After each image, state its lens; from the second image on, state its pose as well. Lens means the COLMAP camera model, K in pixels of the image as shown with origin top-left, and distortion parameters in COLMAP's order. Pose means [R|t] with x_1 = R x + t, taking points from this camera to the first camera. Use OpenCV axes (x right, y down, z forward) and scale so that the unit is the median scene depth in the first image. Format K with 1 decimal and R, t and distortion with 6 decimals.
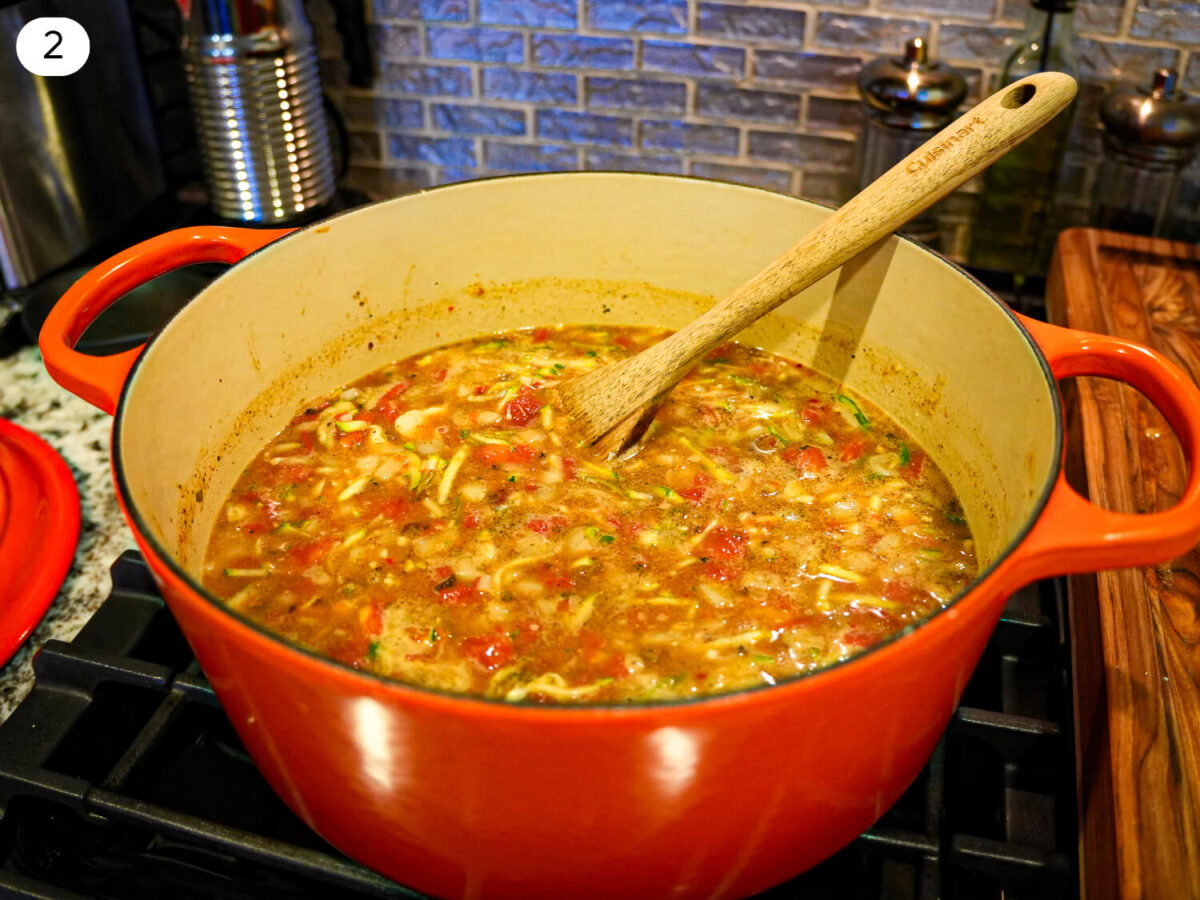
lens RADIAL K [[1112.3, 0, 600.3], [0, 1112.3, 371.3], [0, 0, 1]] dist [-0.221471, 0.193343]
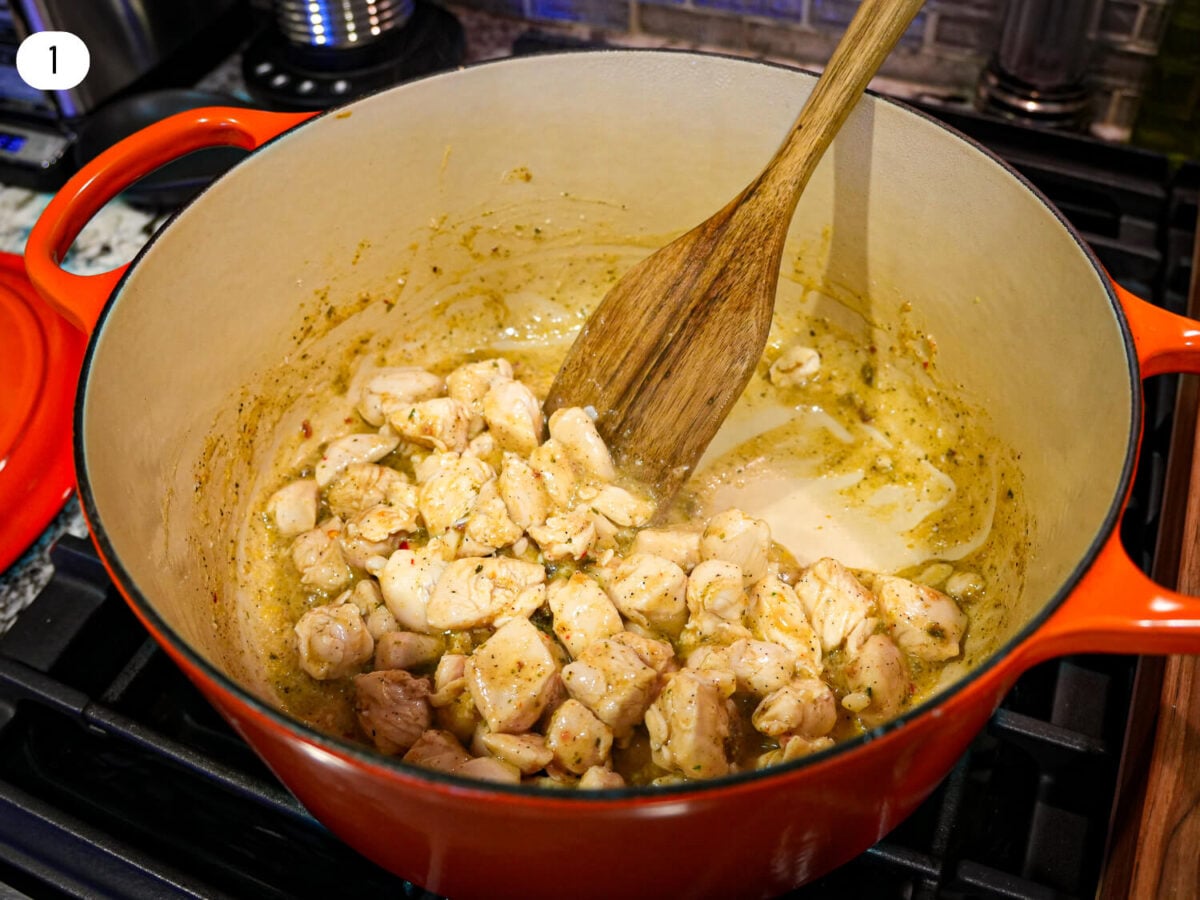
lens RADIAL K [[1161.6, 0, 601.7], [0, 1161.6, 386.7], [0, 0, 1]] dist [-0.202895, 0.178276]
pose [[0.990604, 0.077179, -0.112901, 0.078399], [-0.052993, 0.977668, 0.203363, -0.113843], [0.126075, -0.195470, 0.972572, 0.073857]]
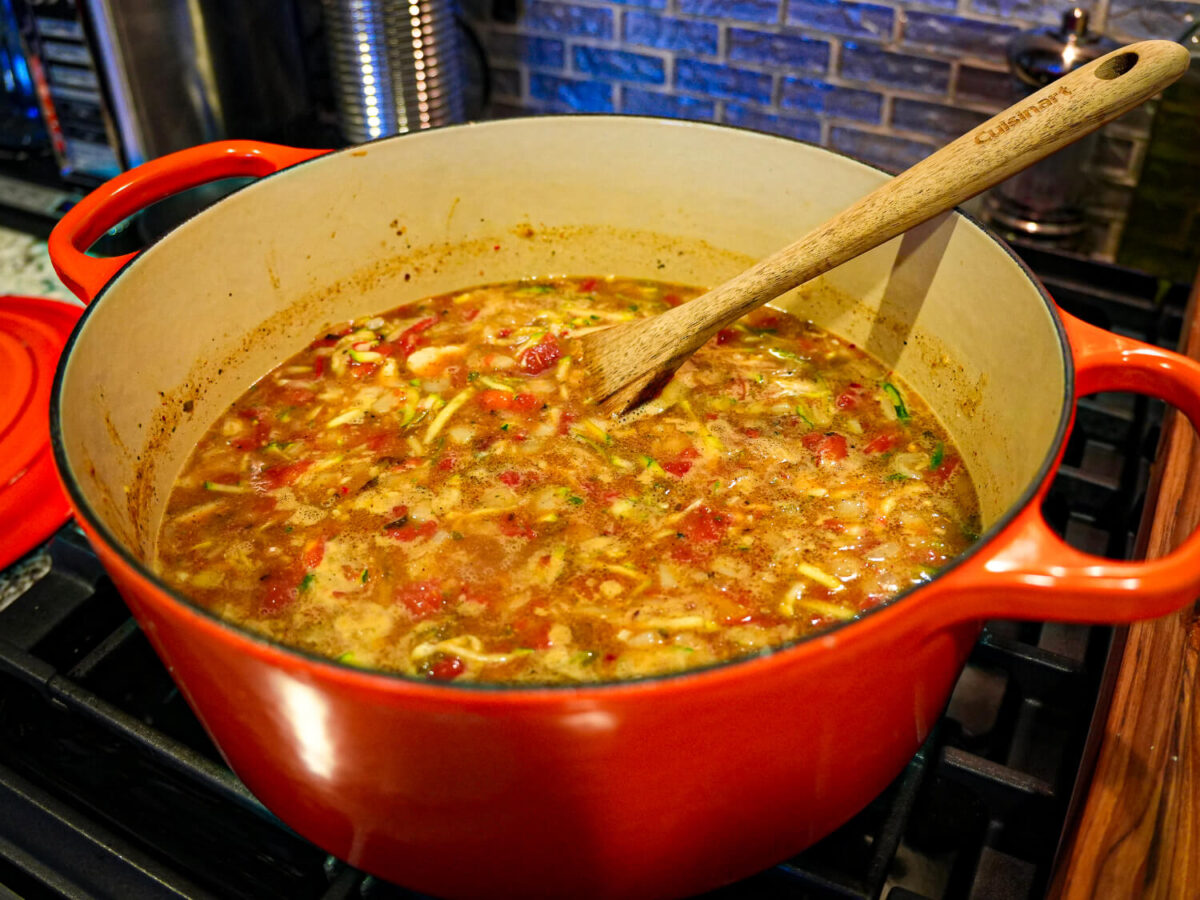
lens RADIAL K [[1112.3, 0, 600.3], [0, 1112.3, 371.3], [0, 0, 1]] dist [-0.221471, 0.193343]
pose [[0.977049, 0.116304, -0.178463, 0.155457], [-0.109696, 0.992877, 0.046495, -0.004709], [0.182599, -0.025852, 0.982847, 0.072172]]
